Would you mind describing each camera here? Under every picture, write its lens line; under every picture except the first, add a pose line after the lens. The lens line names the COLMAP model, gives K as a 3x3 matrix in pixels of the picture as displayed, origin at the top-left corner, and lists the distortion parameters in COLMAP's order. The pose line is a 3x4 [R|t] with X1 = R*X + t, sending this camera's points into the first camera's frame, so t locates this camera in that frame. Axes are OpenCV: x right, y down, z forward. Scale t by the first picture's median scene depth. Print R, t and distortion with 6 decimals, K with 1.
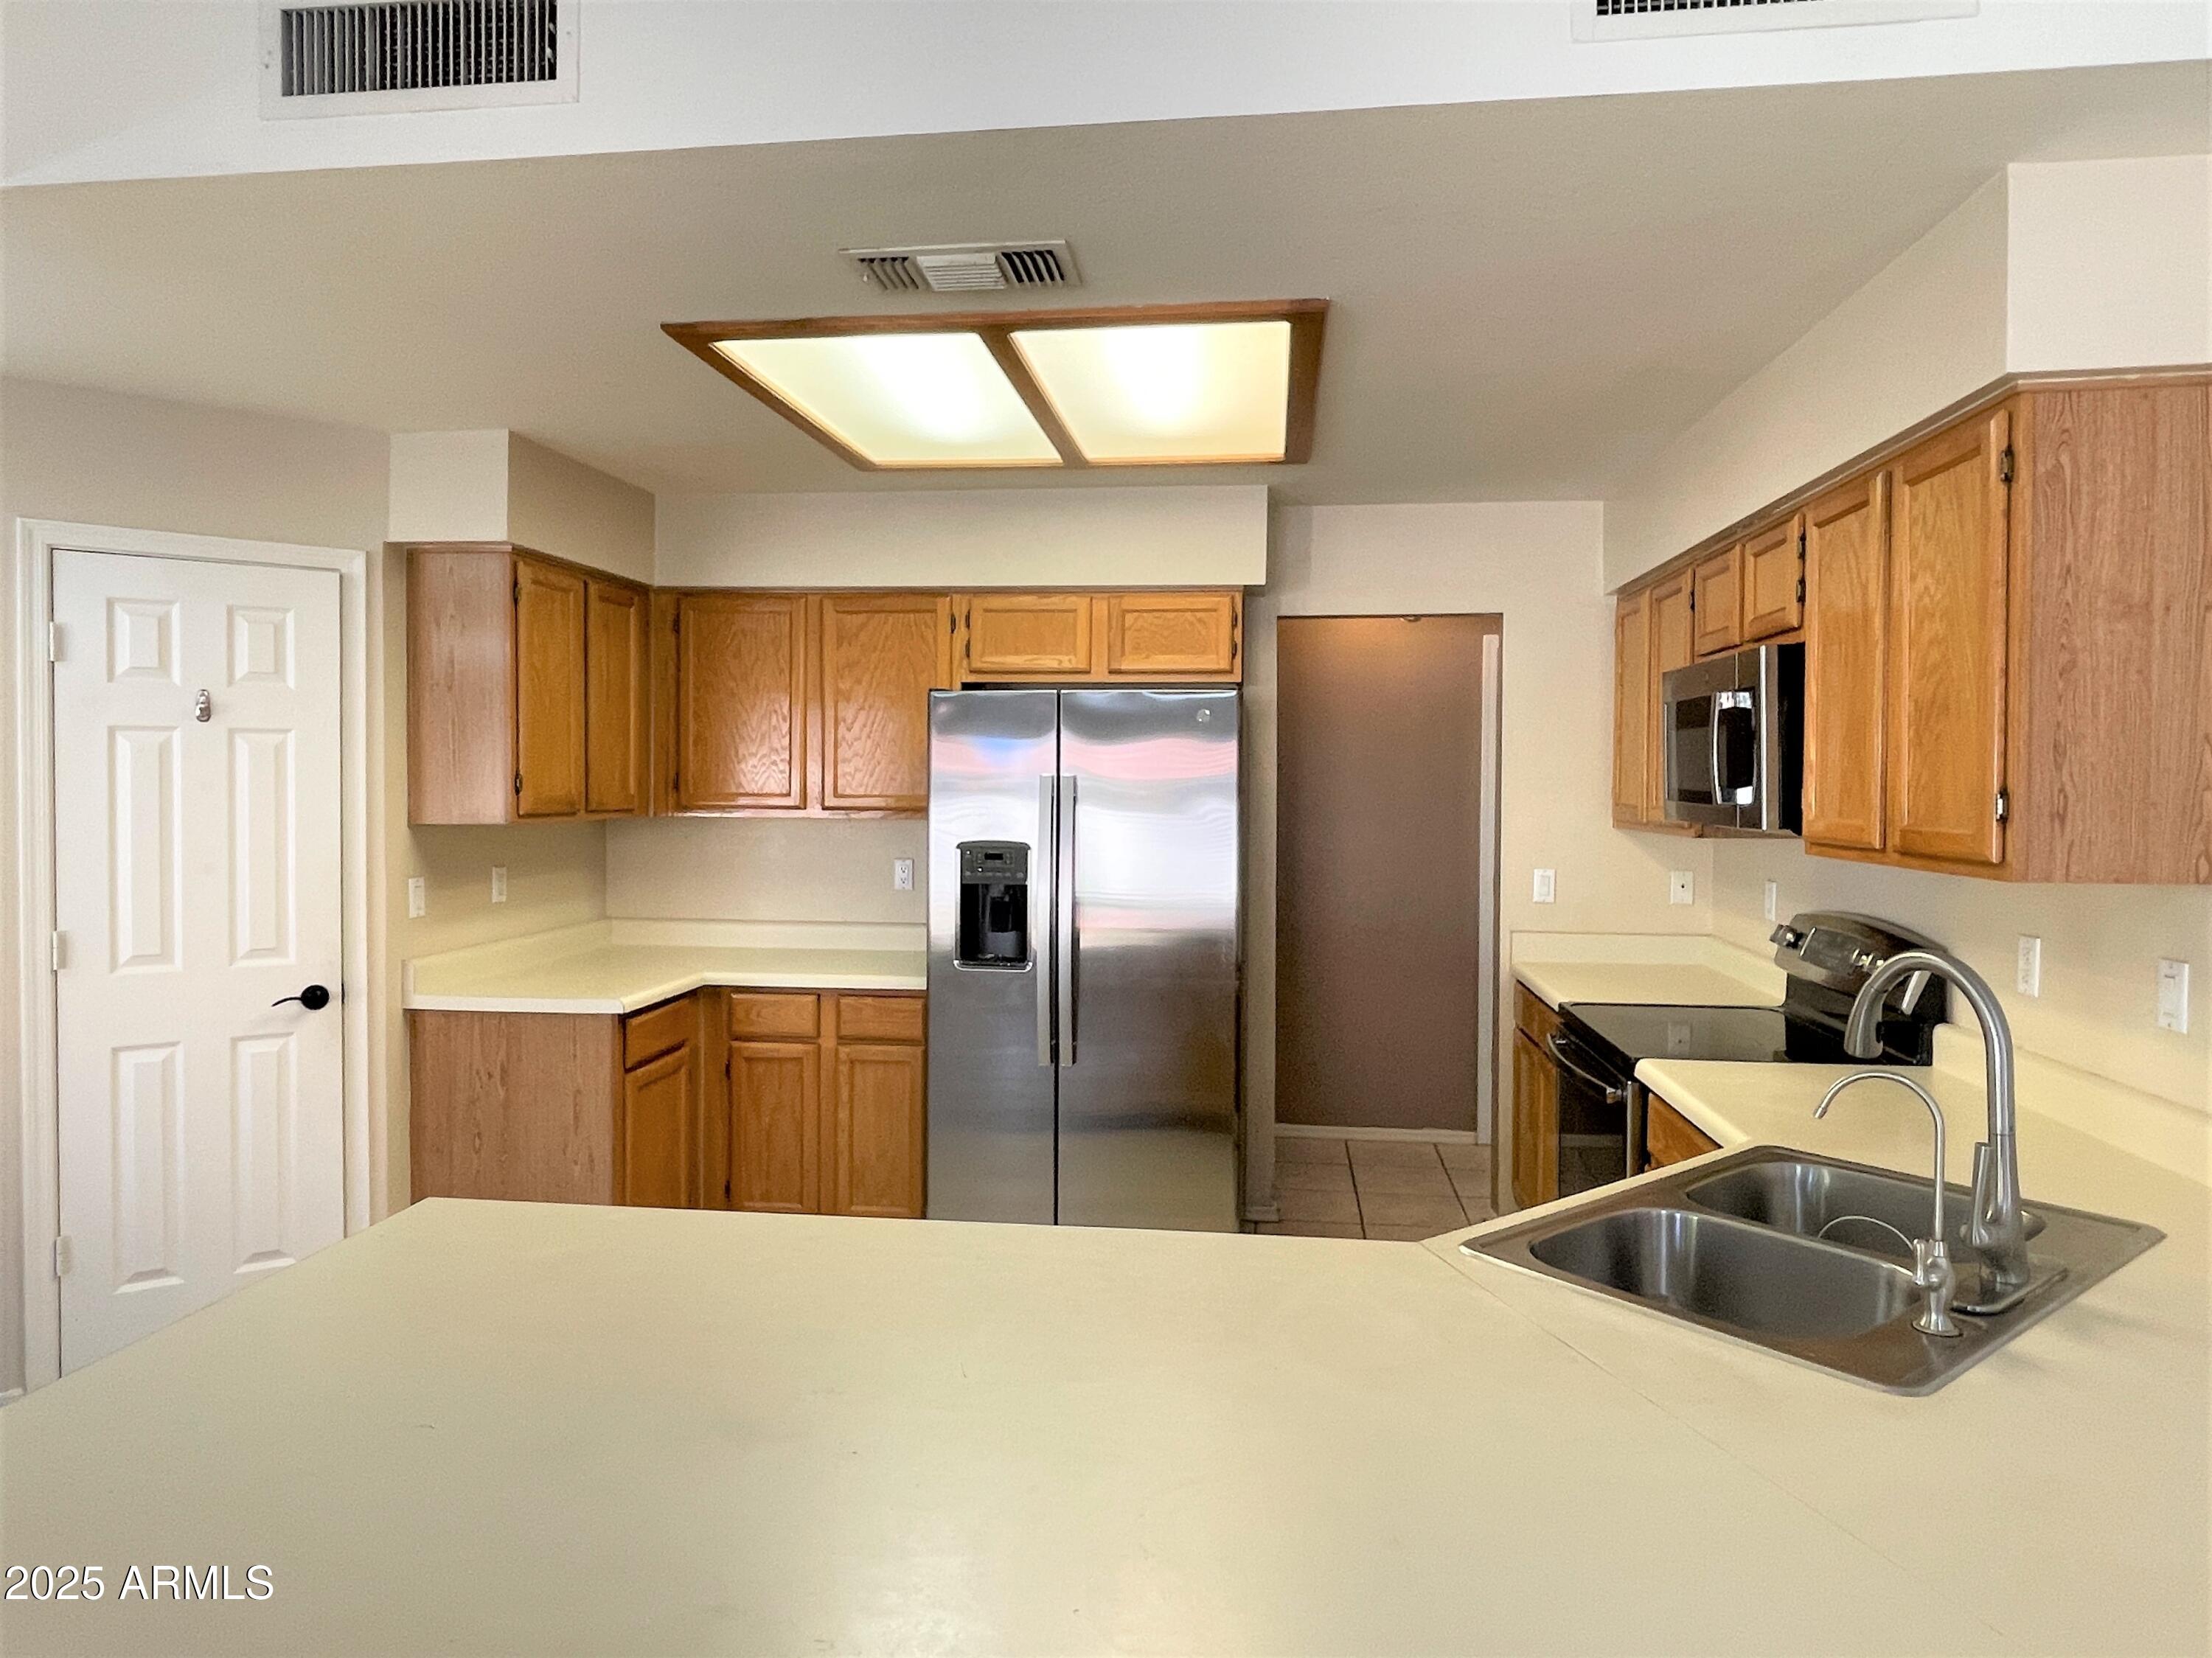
lens RADIAL K [[1365.7, 0, 1097.2], [0, 1365.7, 816.0], [0, 0, 1]] dist [-0.003509, -0.001893]
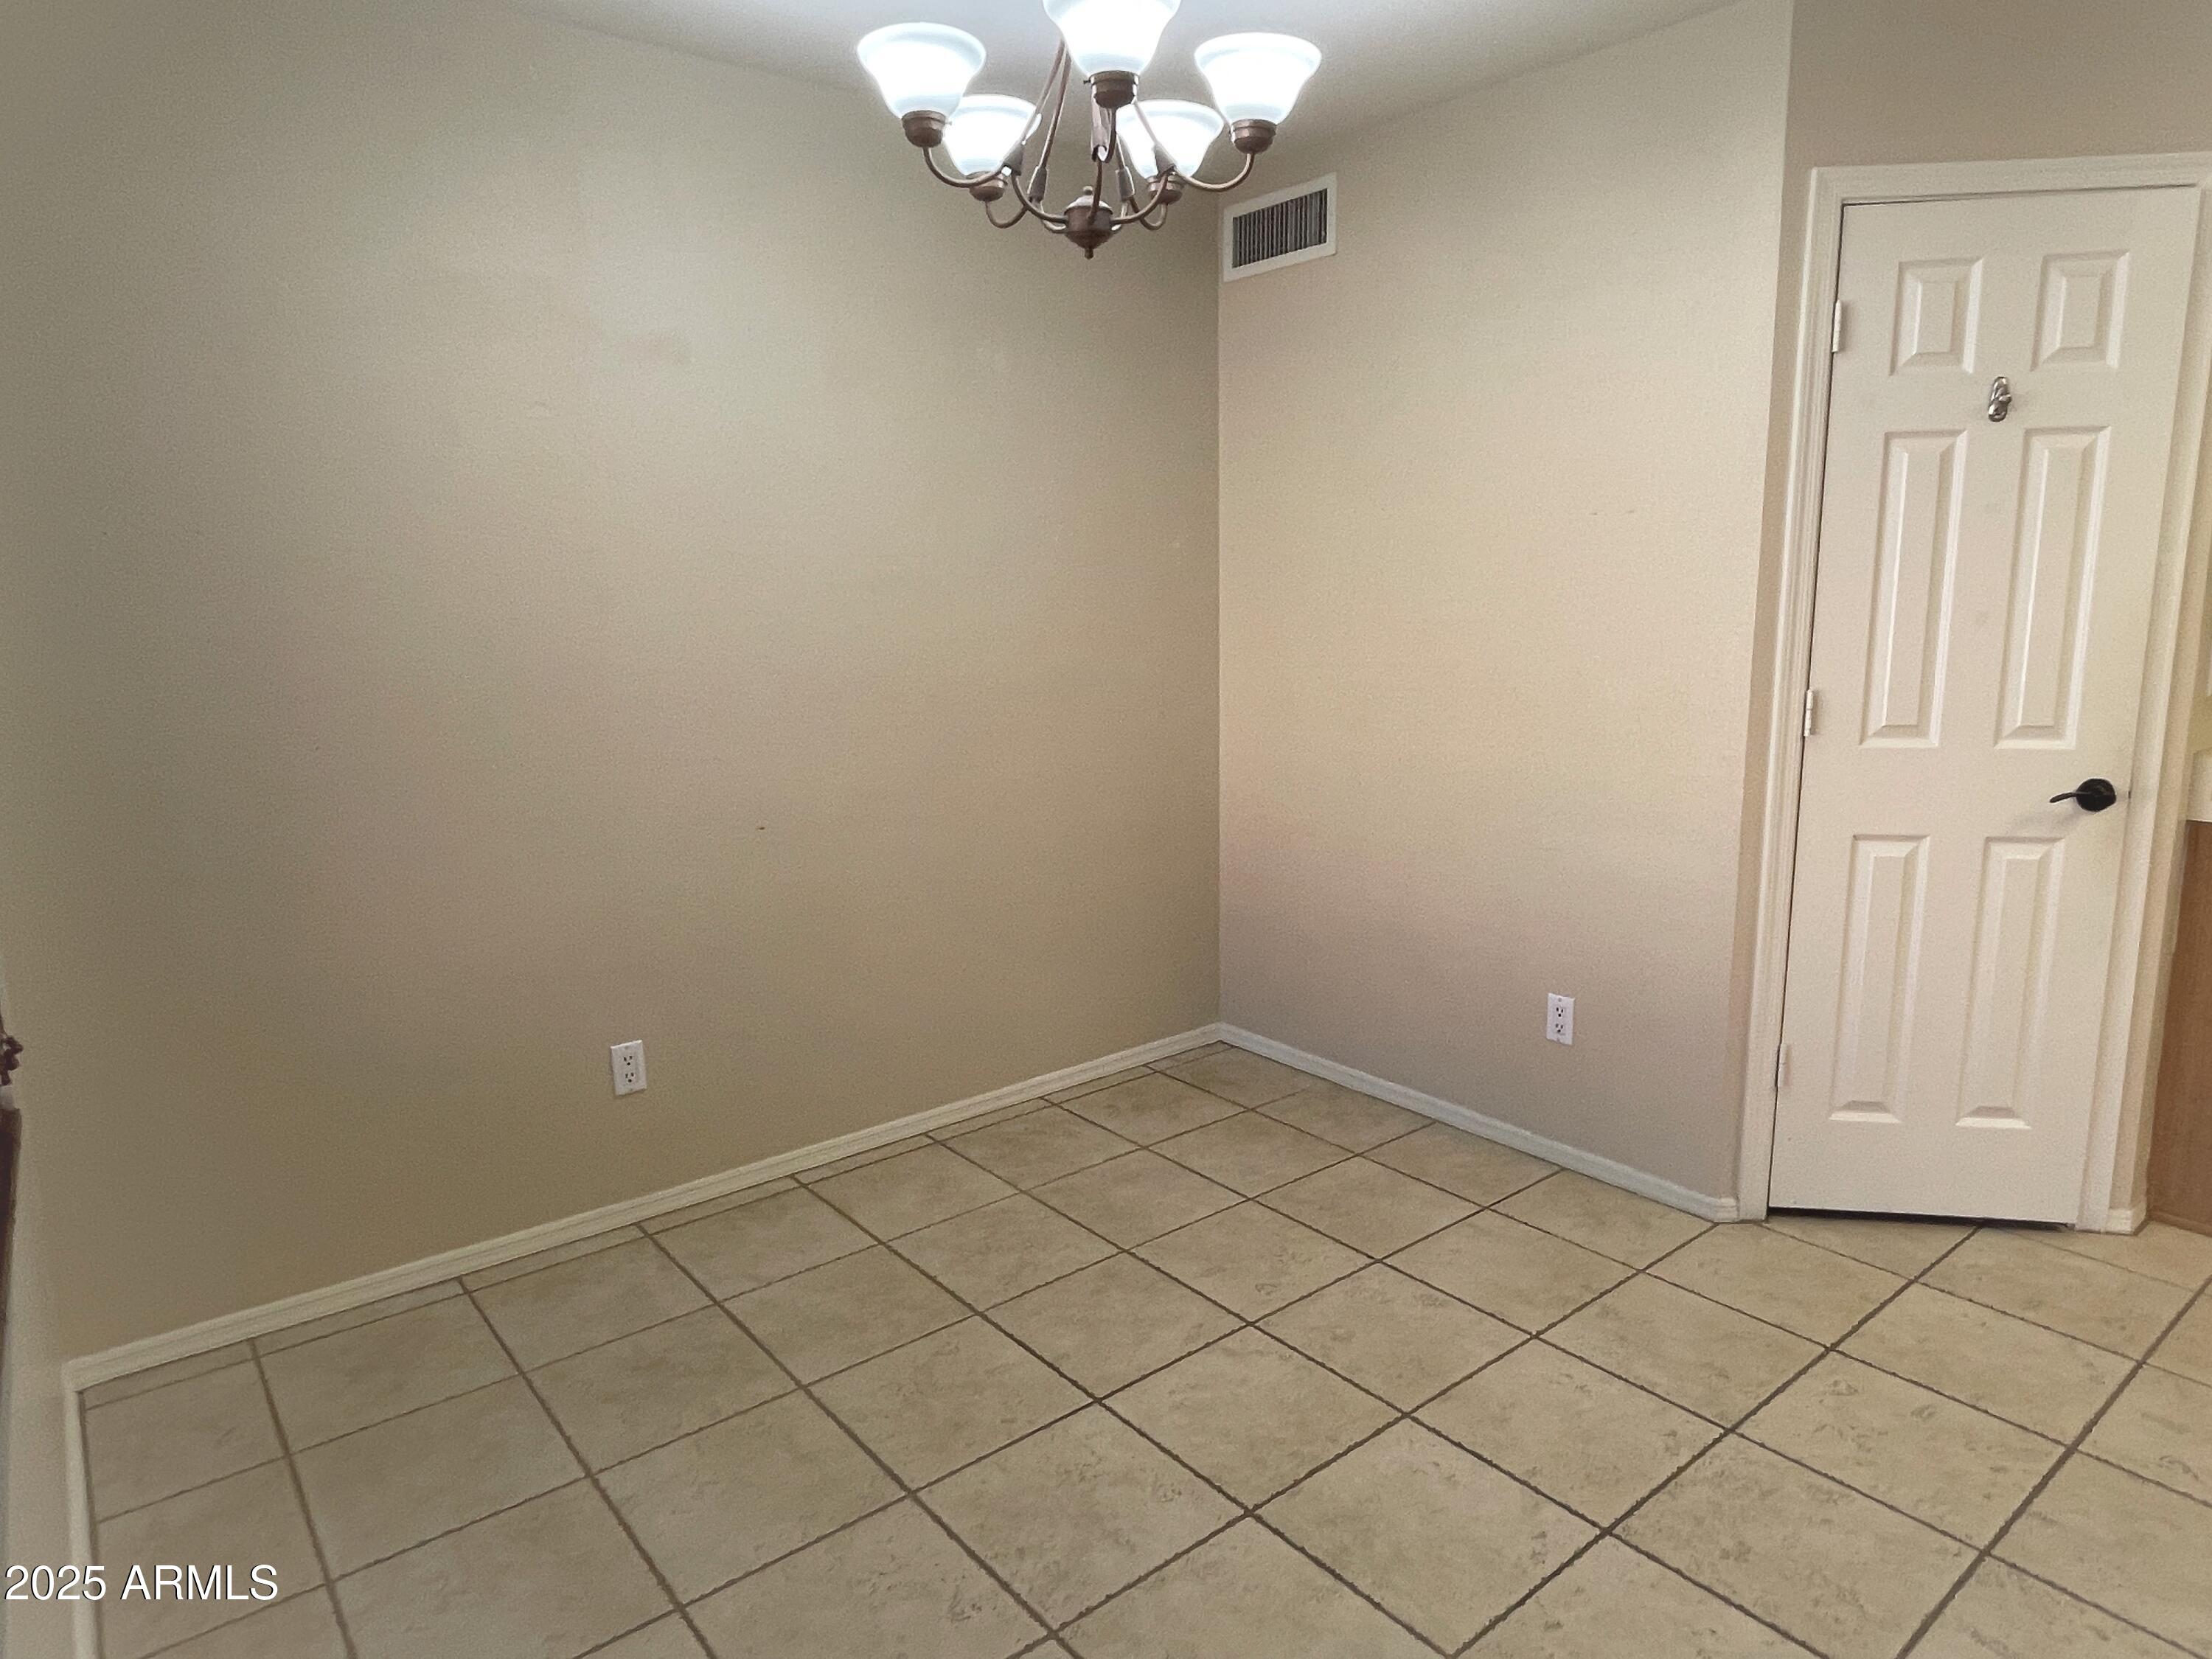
lens RADIAL K [[1365.8, 0, 1097.2], [0, 1365.8, 816.5], [0, 0, 1]] dist [-0.003509, -0.001893]
pose [[0.706537, 0.106186, -0.699664, -0.416396], [-0.000228, 0.988713, 0.149823, 0.031516], [0.707676, -0.105696, 0.698586, 0.088097]]
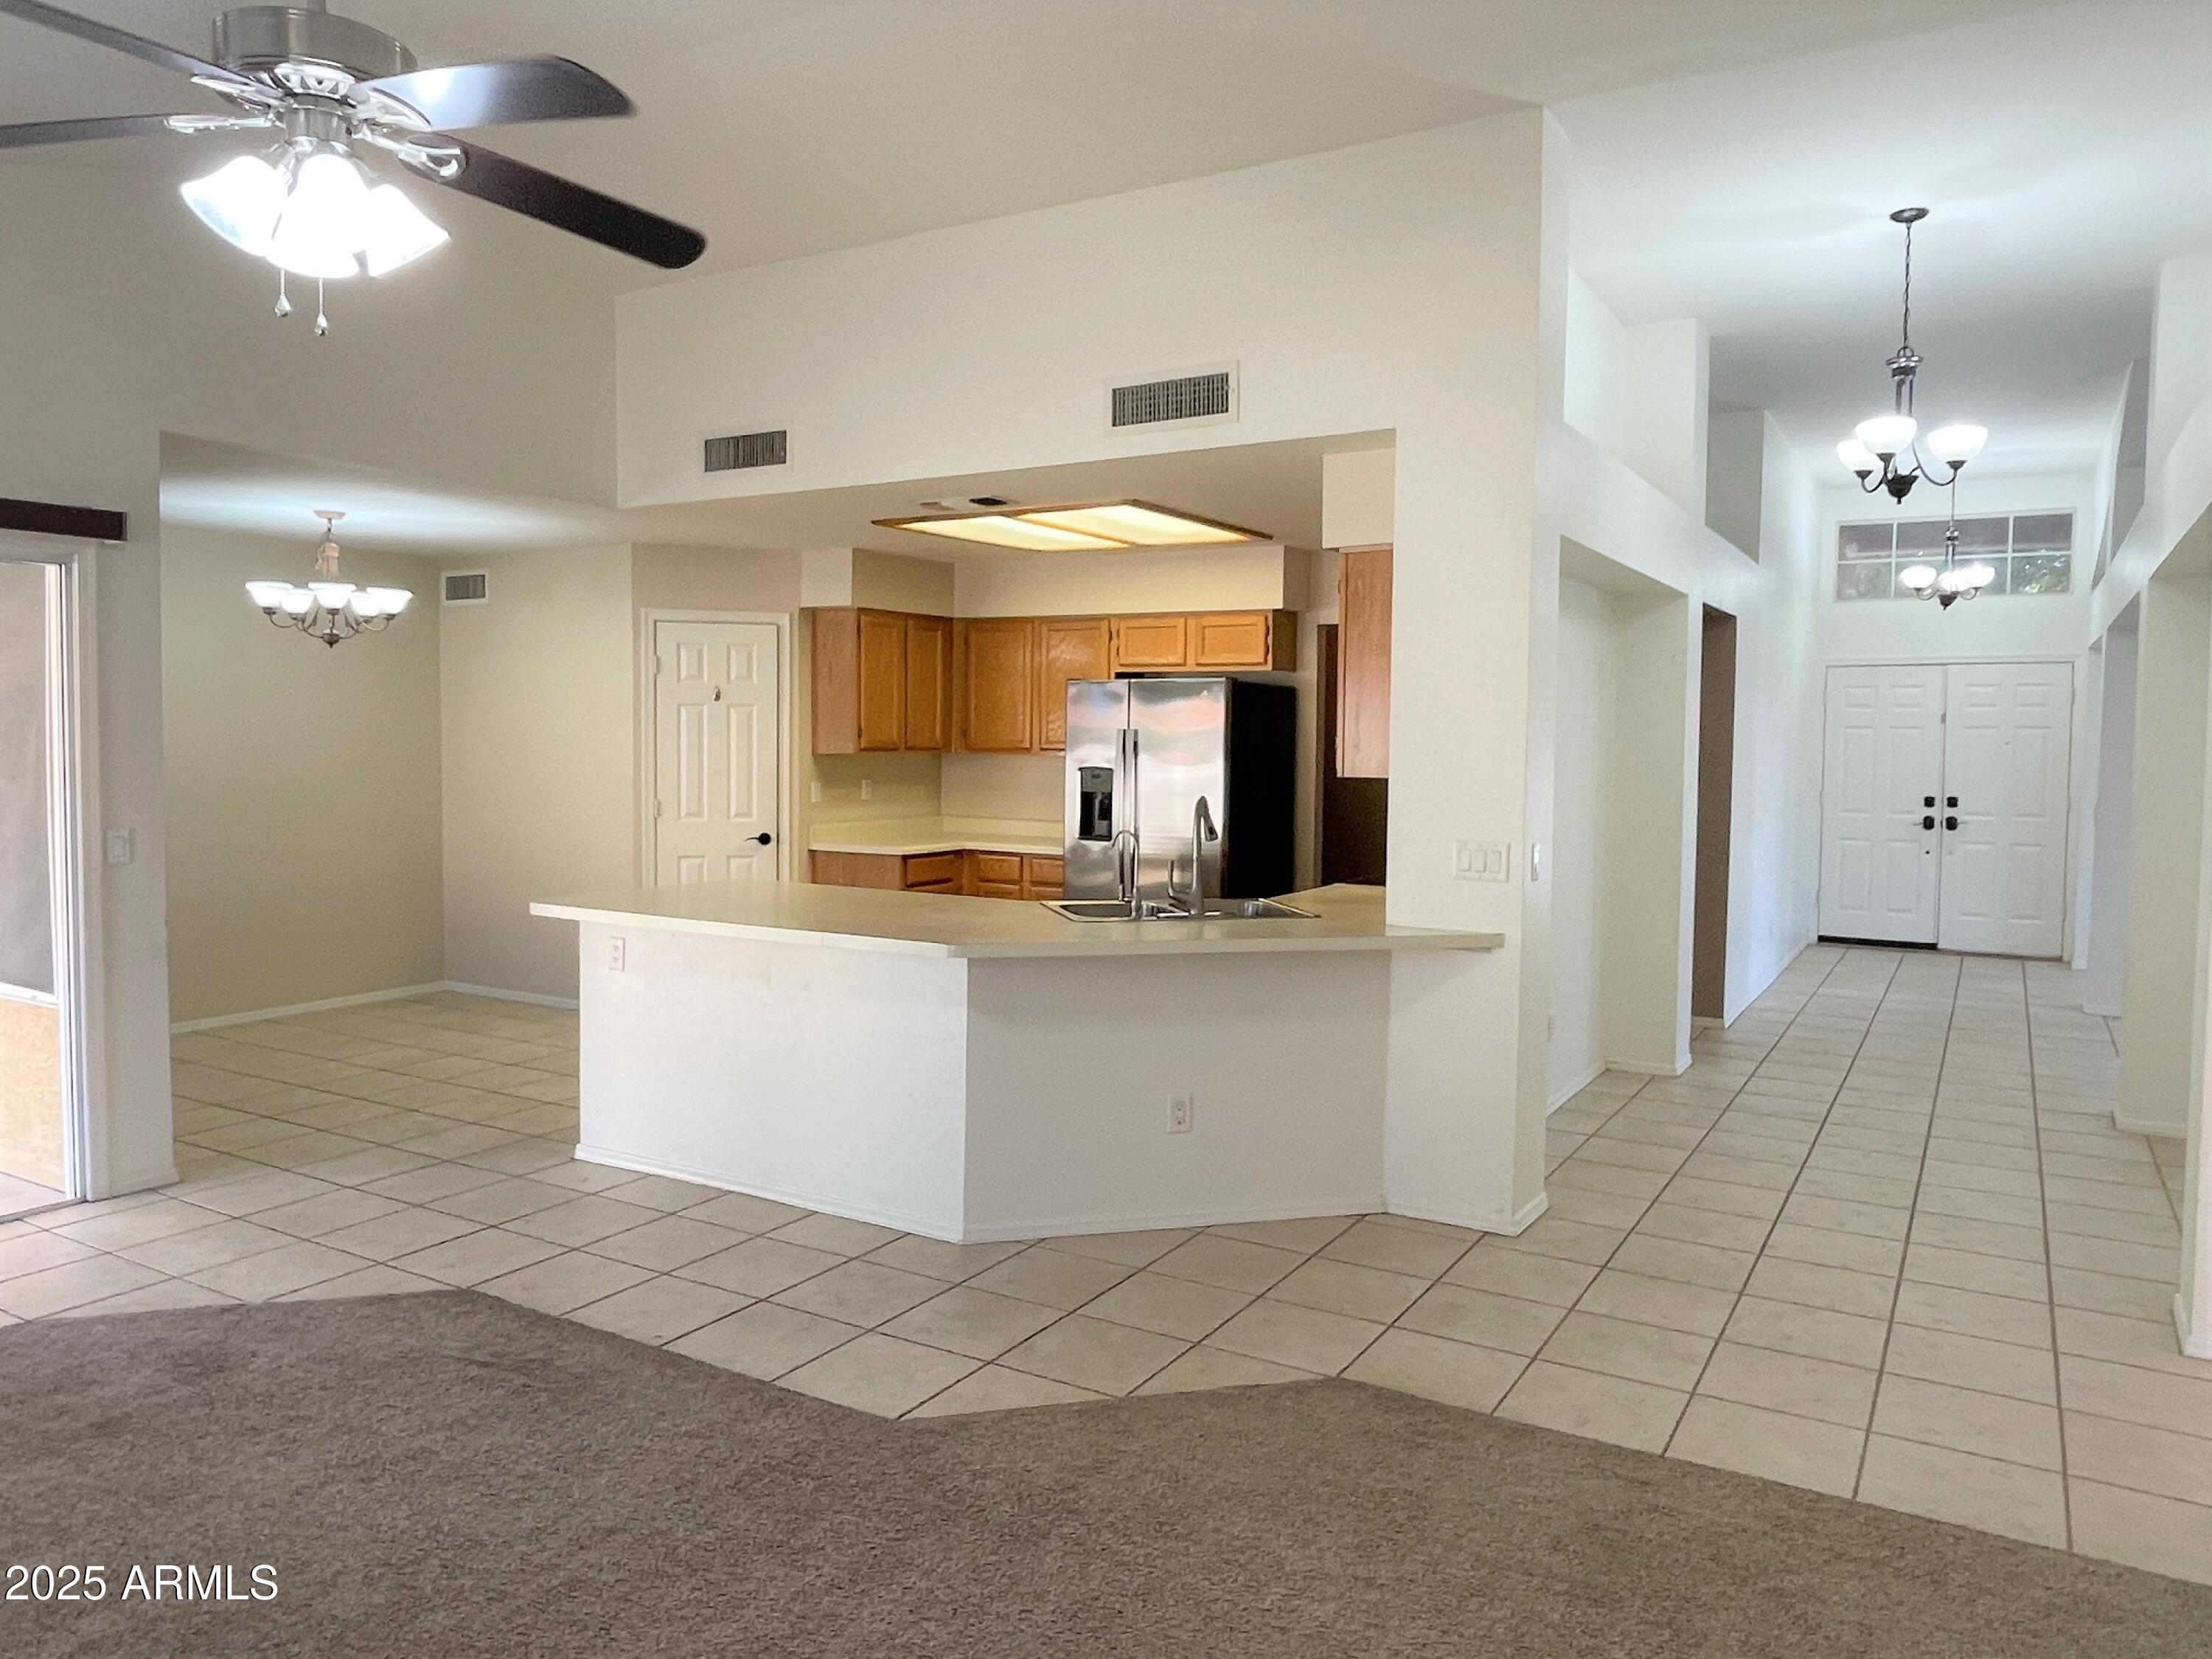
lens RADIAL K [[1503.8, 0, 1109.2], [0, 1503.8, 816.7], [0, 0, 1]] dist [0.018006, -0.036406]
pose [[0.915014, 0.026158, -0.402573, 0.736878], [-0.016207, 0.999474, 0.028106, 0.028962], [0.403096, -0.019193, 0.914956, -0.771847]]
